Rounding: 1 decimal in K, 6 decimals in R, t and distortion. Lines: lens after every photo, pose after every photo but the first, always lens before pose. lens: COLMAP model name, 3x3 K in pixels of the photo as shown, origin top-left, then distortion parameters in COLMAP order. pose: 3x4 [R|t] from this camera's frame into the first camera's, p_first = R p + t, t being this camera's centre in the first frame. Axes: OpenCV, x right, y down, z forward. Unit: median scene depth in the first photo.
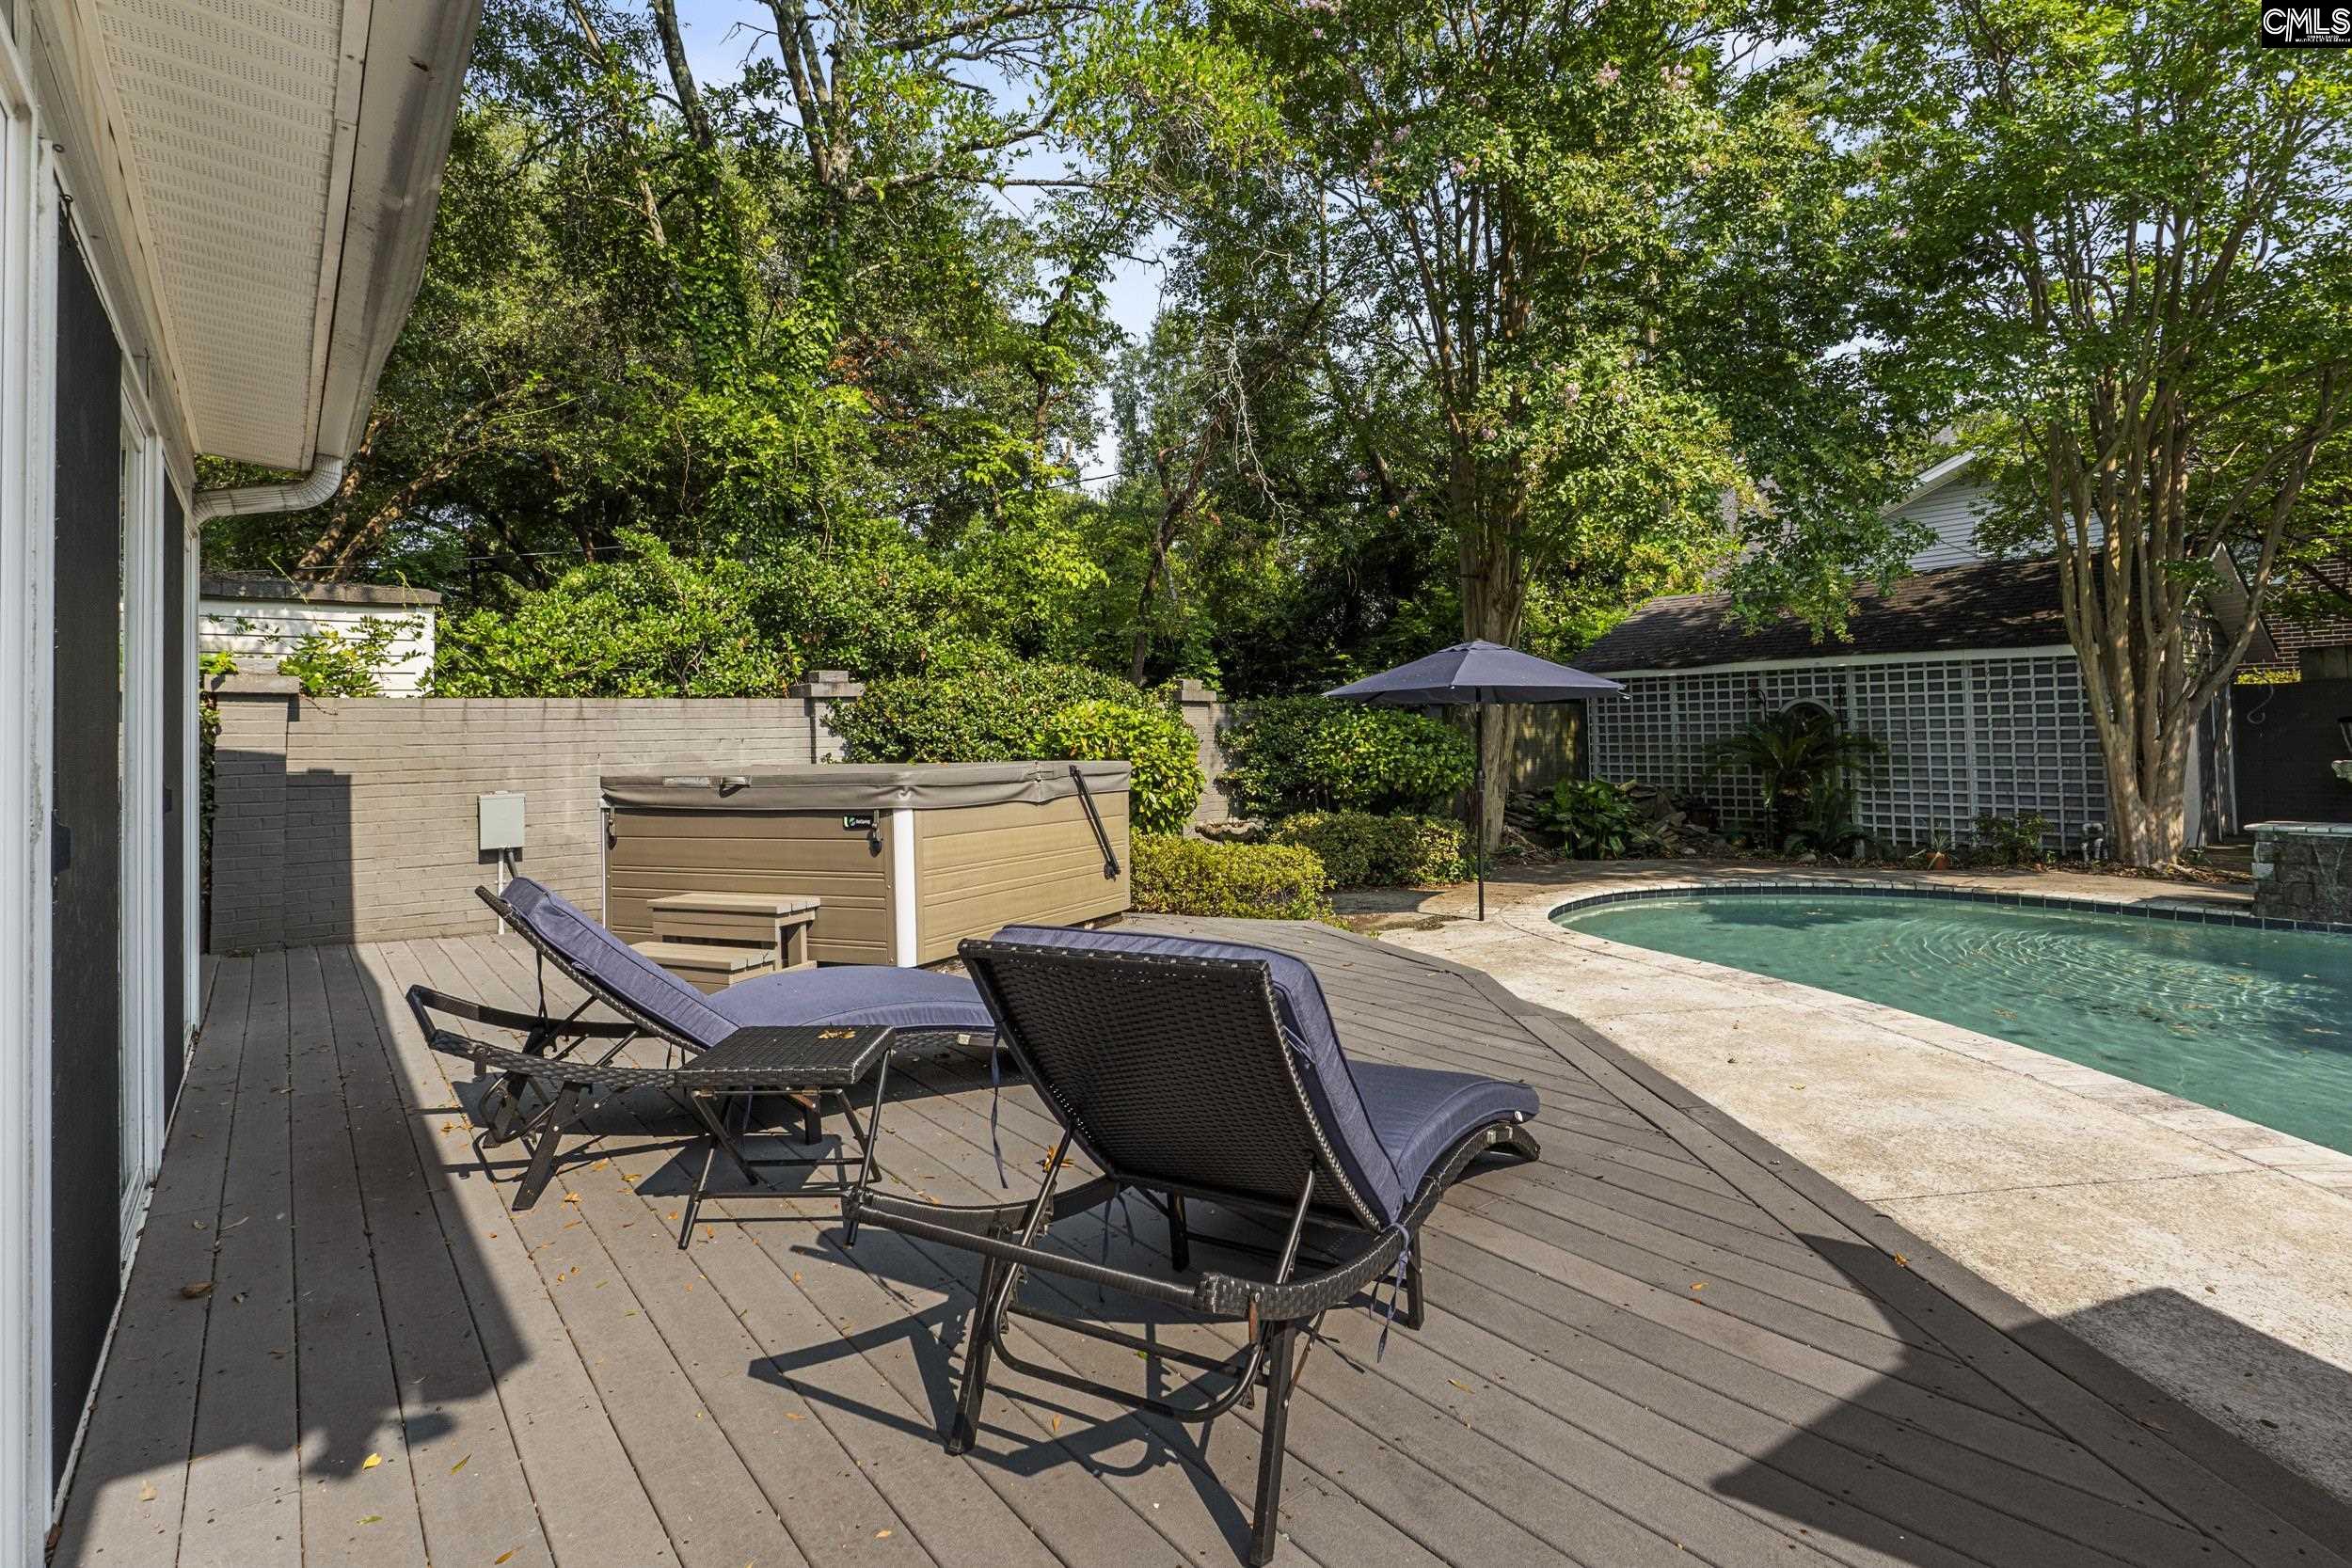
lens RADIAL K [[1109.9, 0, 1182.3], [0, 1109.9, 693.4], [0, 0, 1]] dist [-0.001860, -0.000247]
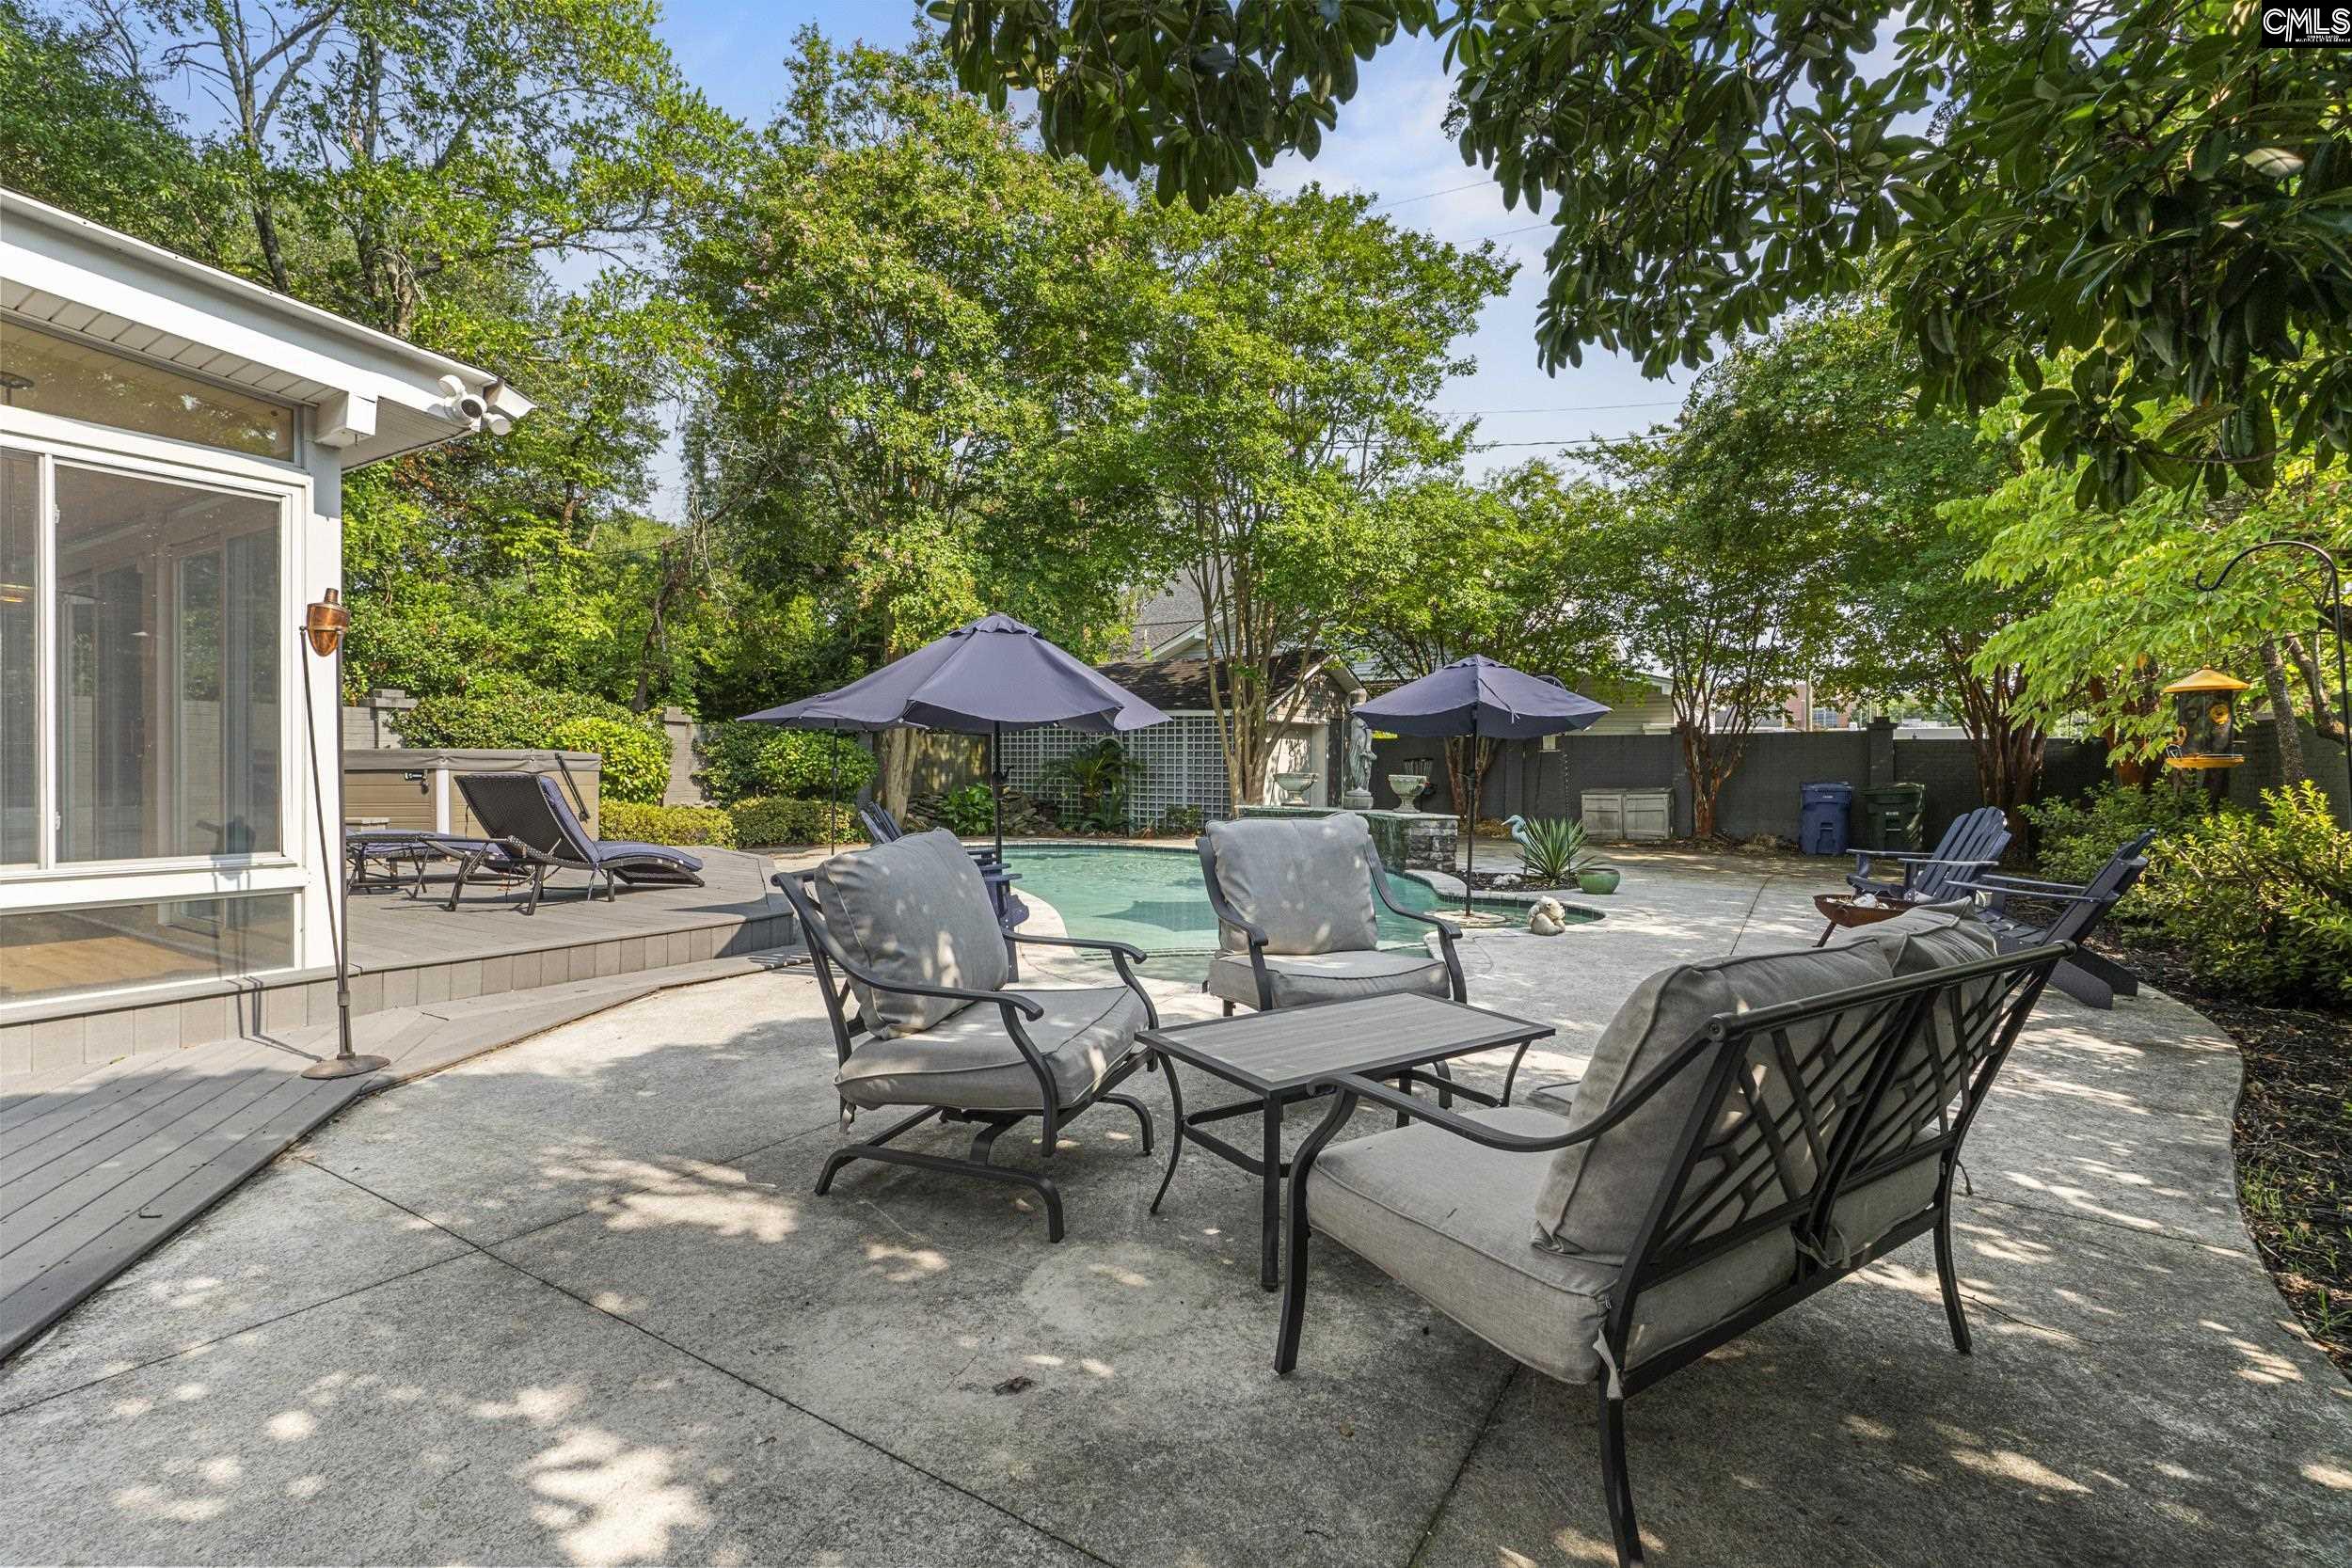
lens RADIAL K [[1092.7, 0, 1159.2], [0, 1092.7, 764.5], [0, 0, 1]] dist [-0.002840, -0.000275]
pose [[0.946890, 0.028647, 0.320278, 0.187821], [-0.039167, 0.998882, 0.026454, 0.000526], [-0.319162, -0.037593, 0.946954, -0.699198]]
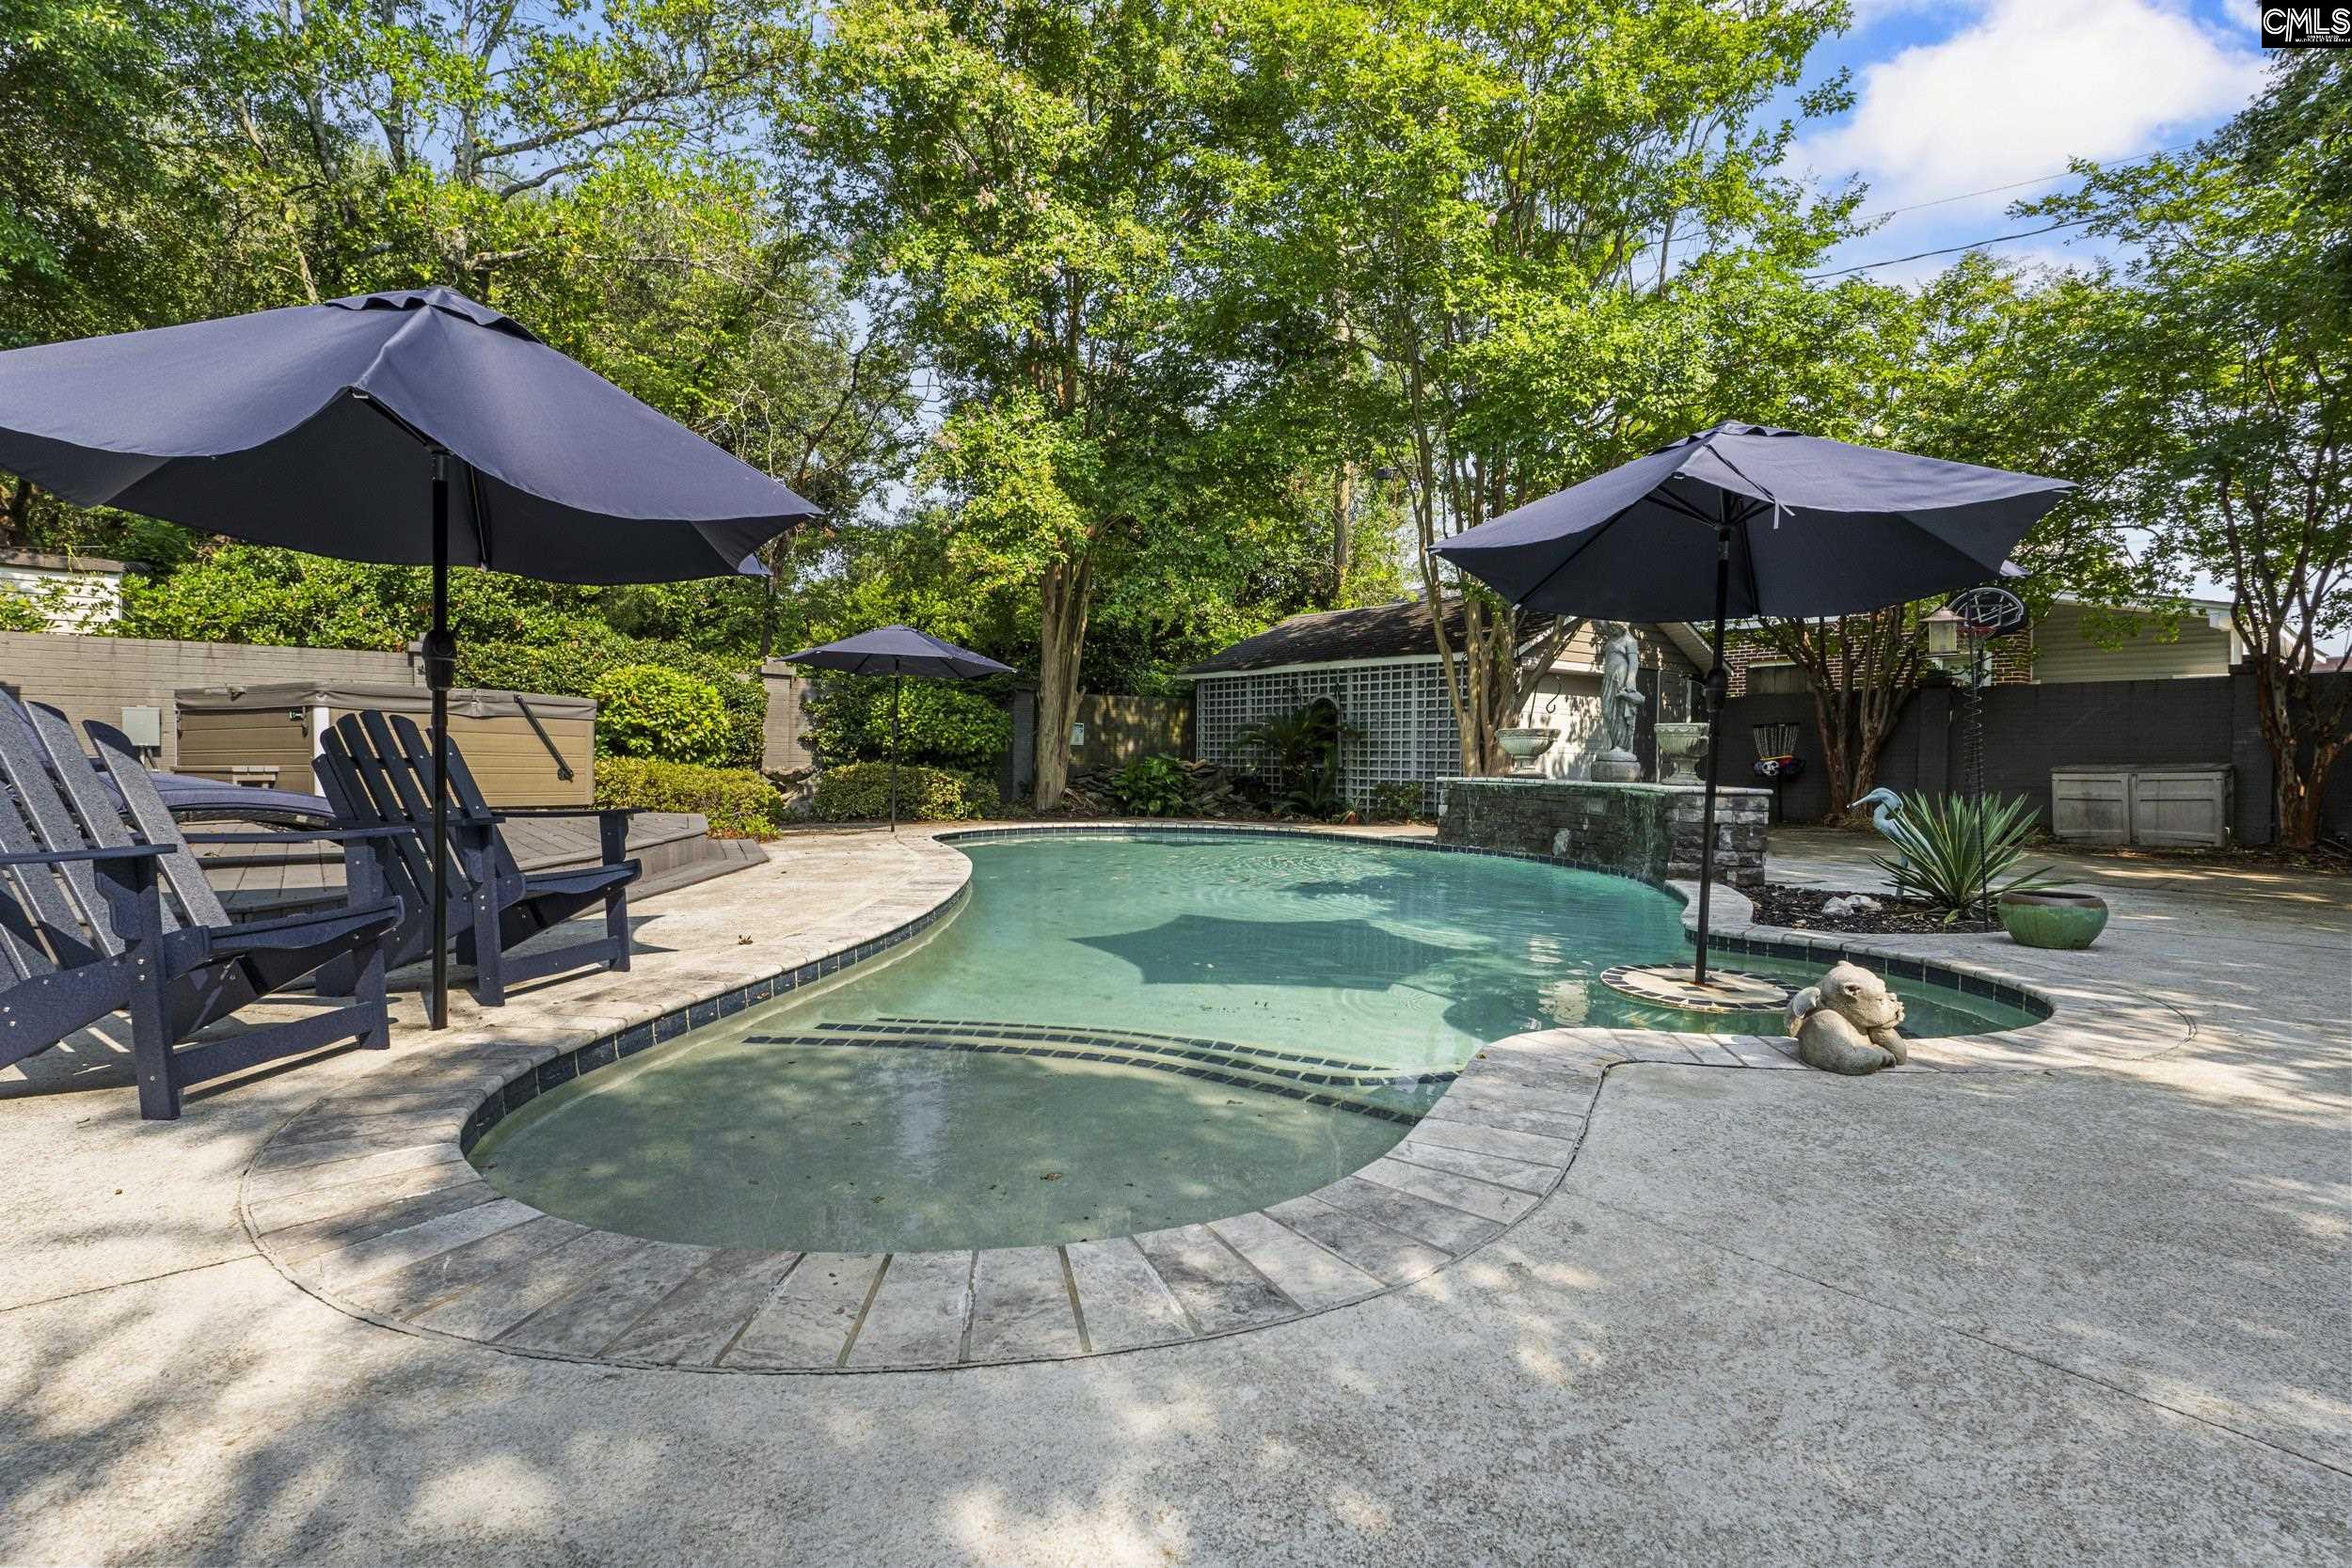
lens RADIAL K [[1076.8, 0, 1174.6], [0, 1076.8, 771.0], [0, 0, 1]] dist [-0.003049, -0.000292]
pose [[0.999444, 0.033020, -0.004714, 0.571578], [-0.032751, 0.998272, 0.048788, 0.051105], [0.006317, -0.048606, 0.998798, -0.284568]]
